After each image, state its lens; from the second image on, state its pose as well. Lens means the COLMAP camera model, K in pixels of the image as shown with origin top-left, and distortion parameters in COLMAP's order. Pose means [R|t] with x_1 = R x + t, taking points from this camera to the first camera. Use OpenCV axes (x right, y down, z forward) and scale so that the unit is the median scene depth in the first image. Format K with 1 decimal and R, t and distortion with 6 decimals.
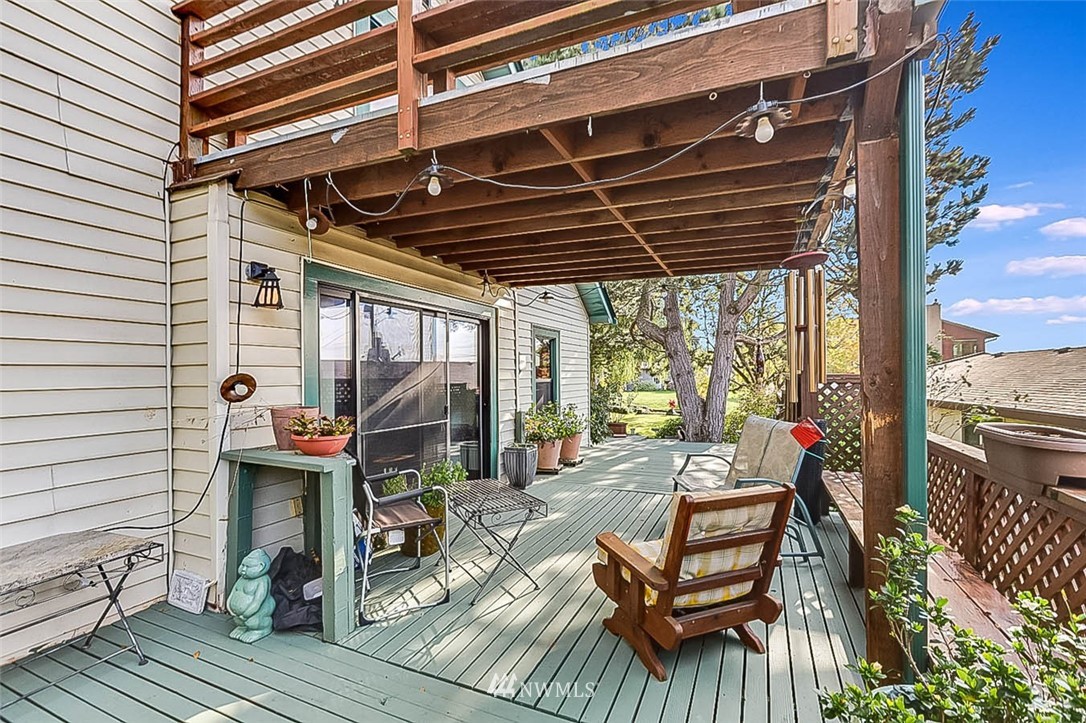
lens RADIAL K [[495.8, 0, 538.0], [0, 495.8, 367.0], [0, 0, 1]] dist [0.004936, 0.001499]
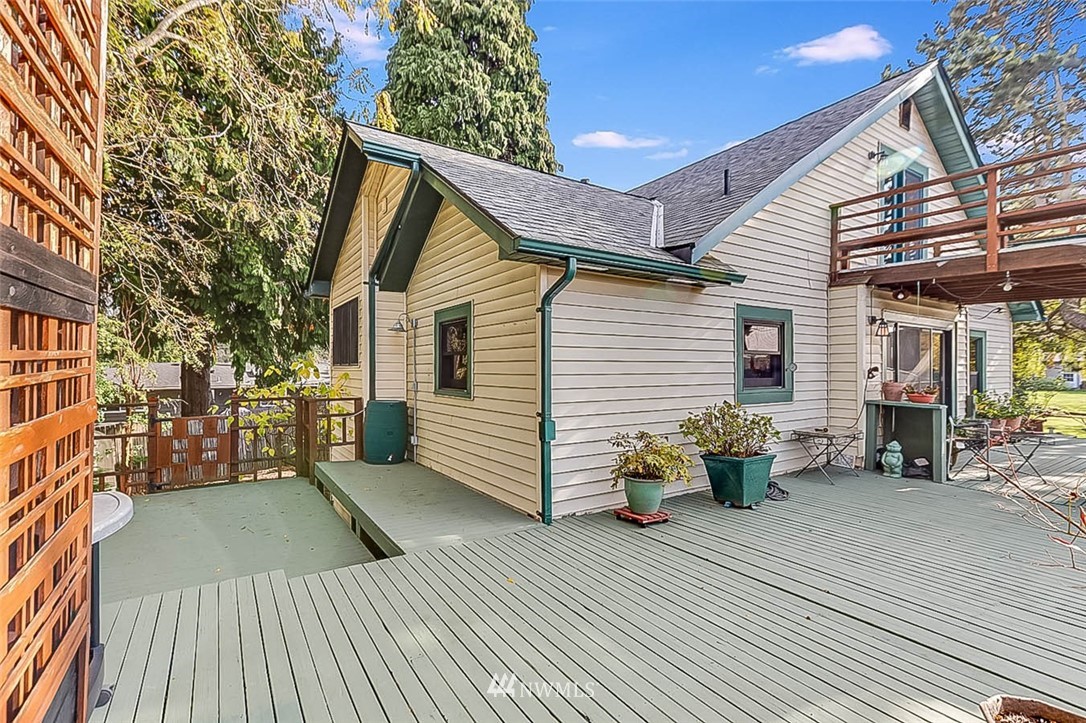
lens RADIAL K [[495.8, 0, 546.3], [0, 495.8, 356.1], [0, 0, 1]] dist [0.004936, 0.001499]
pose [[0.843712, 0.005911, -0.536763, -0.315760], [-0.006936, 0.999976, 0.000110, -0.011615], [0.536751, 0.003631, 0.843733, -0.863221]]
